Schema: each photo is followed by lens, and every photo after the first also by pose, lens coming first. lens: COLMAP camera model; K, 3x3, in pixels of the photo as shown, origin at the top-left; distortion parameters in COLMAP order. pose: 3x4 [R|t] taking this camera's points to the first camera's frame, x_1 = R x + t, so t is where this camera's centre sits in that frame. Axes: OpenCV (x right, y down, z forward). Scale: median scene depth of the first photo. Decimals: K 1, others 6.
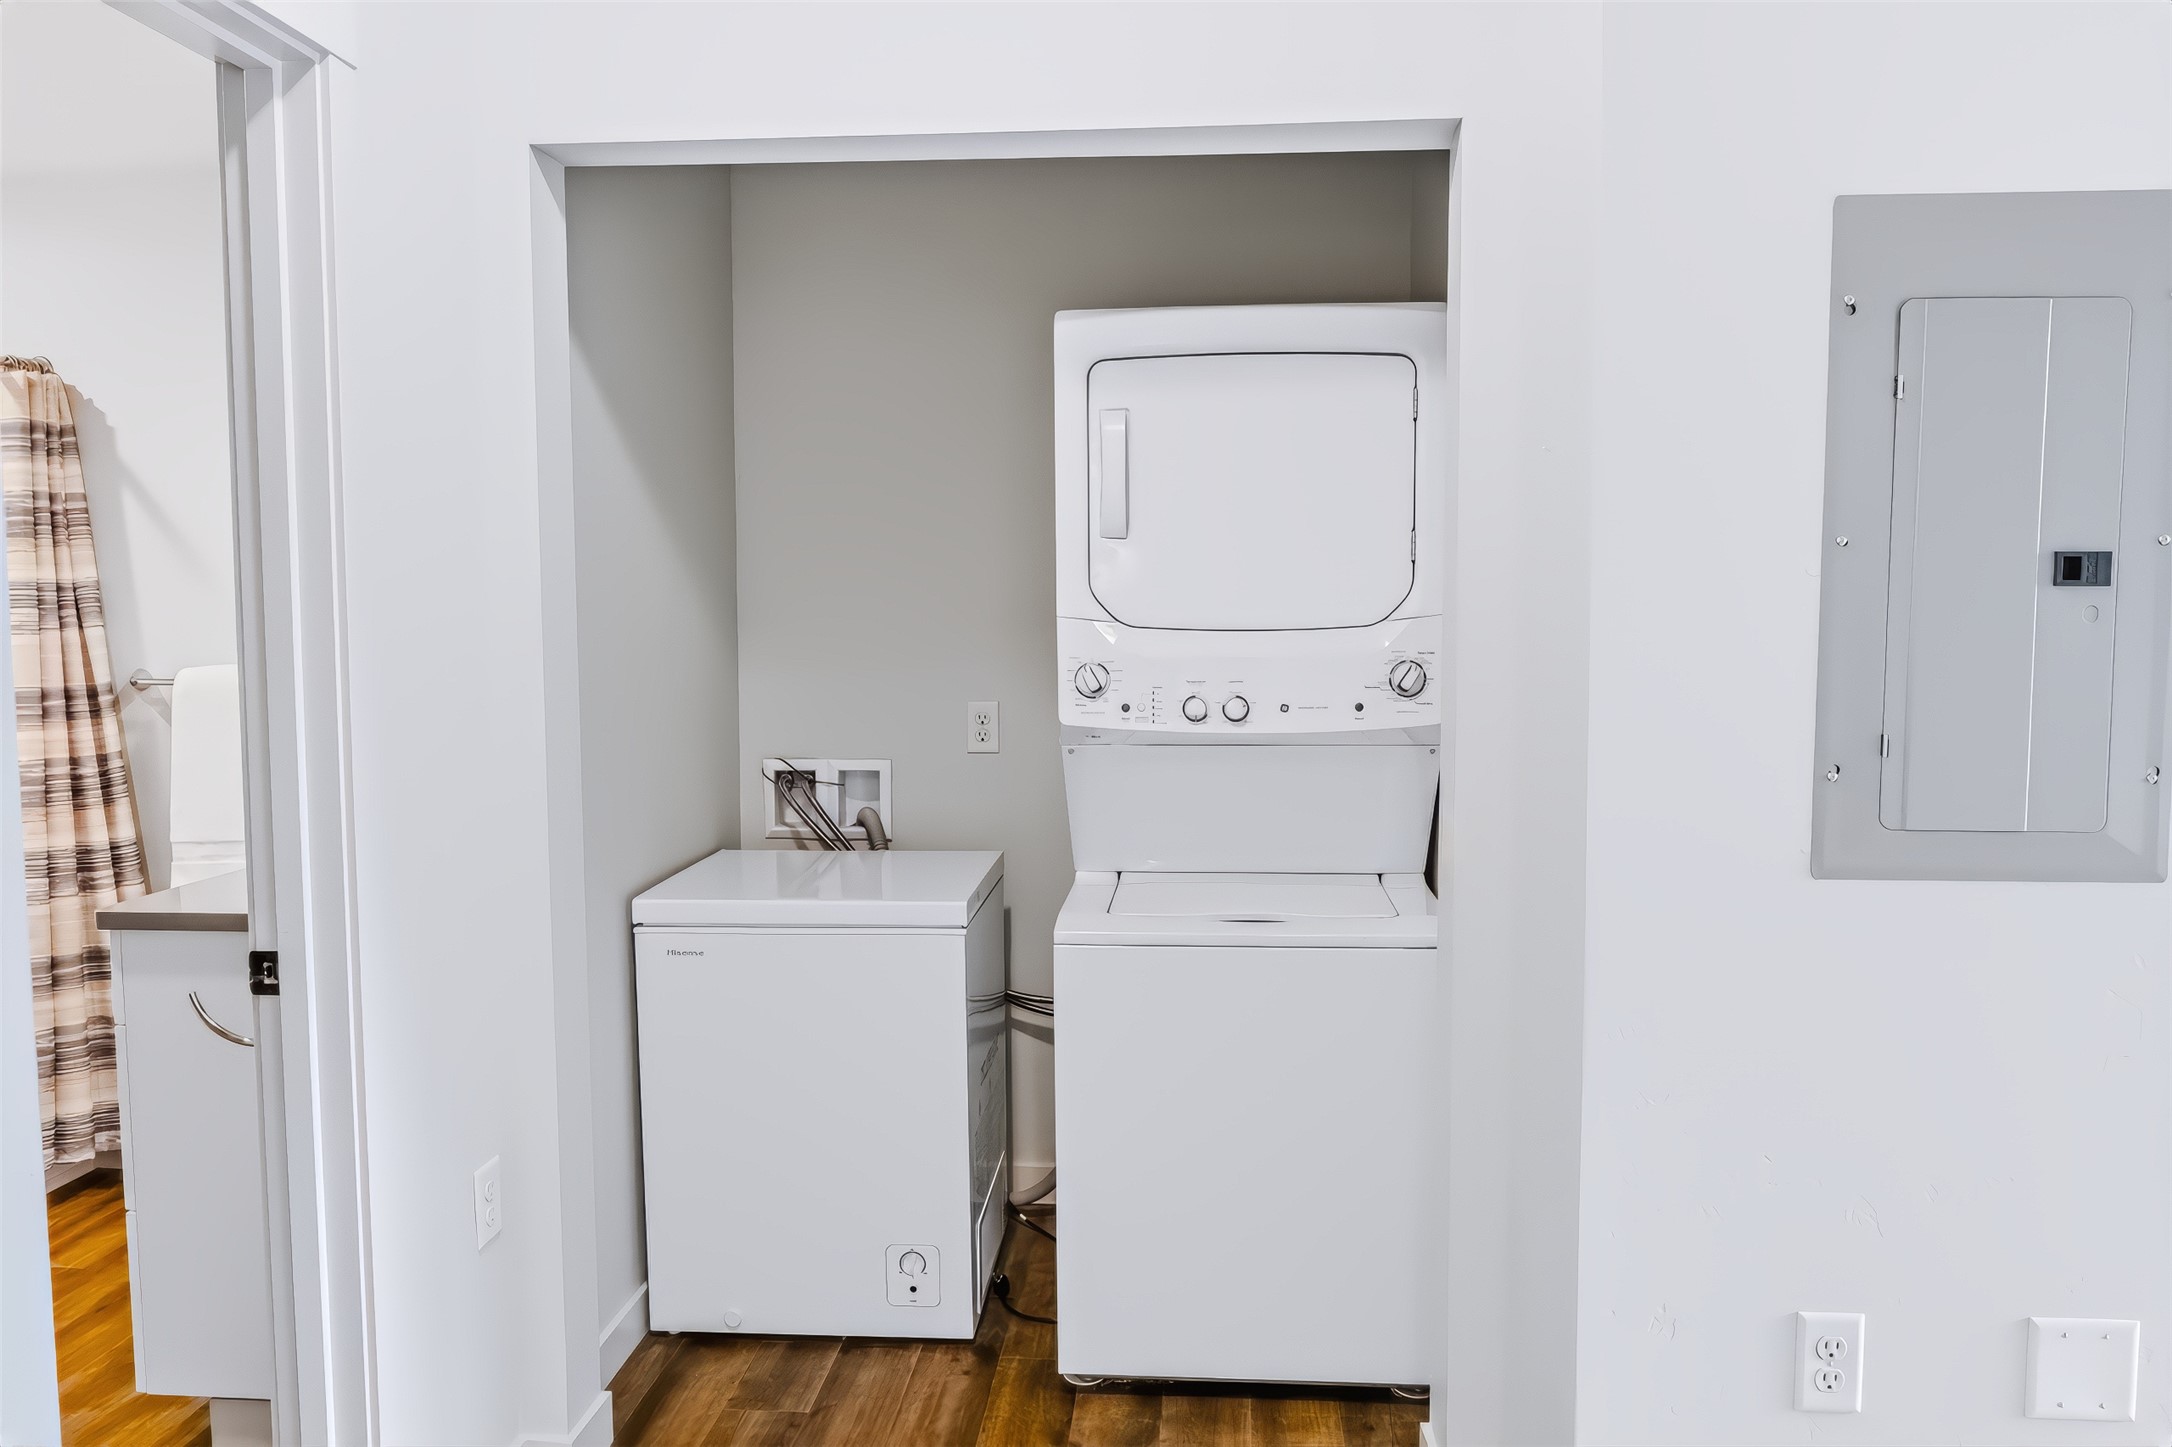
lens RADIAL K [[1507.3, 0, 1086.4], [0, 1507.3, 727.3], [0, 0, 1]] dist [0.002106, 0.001205]
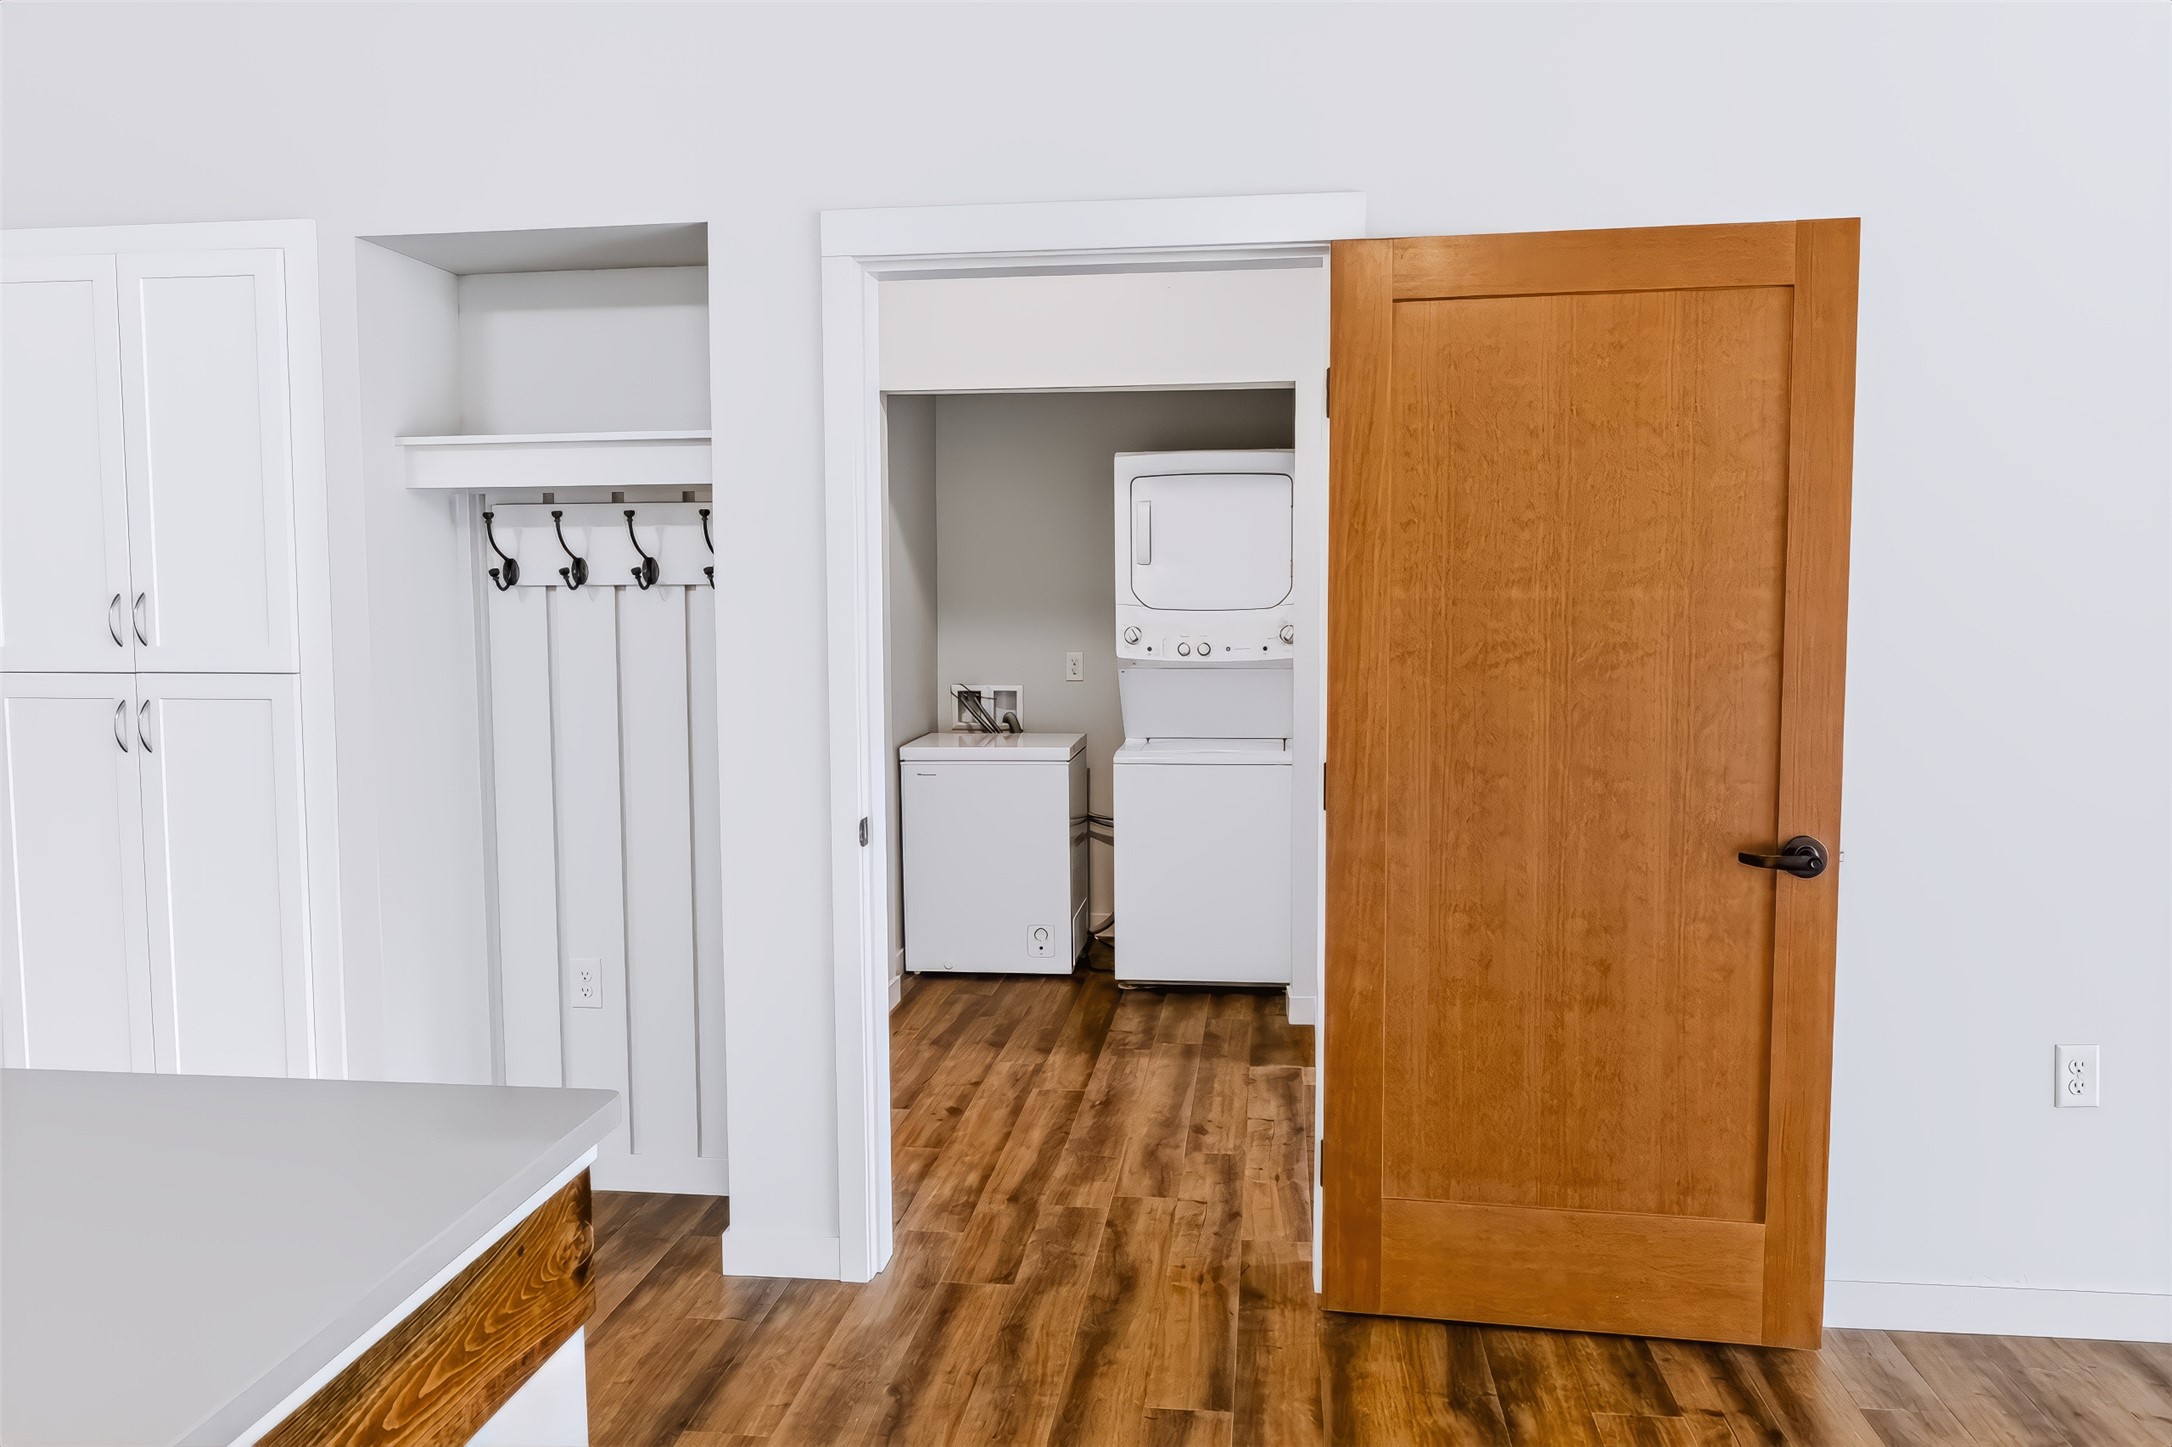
lens RADIAL K [[1507.3, 0, 1085.1], [0, 1507.3, 721.3], [0, 0, 1]] dist [0.002106, 0.001205]
pose [[0.999088, 0.002881, -0.042593, 0.022451], [-0.002862, 0.999996, 0.000514, 0.072023], [0.042595, -0.000391, 0.999092, -0.882899]]
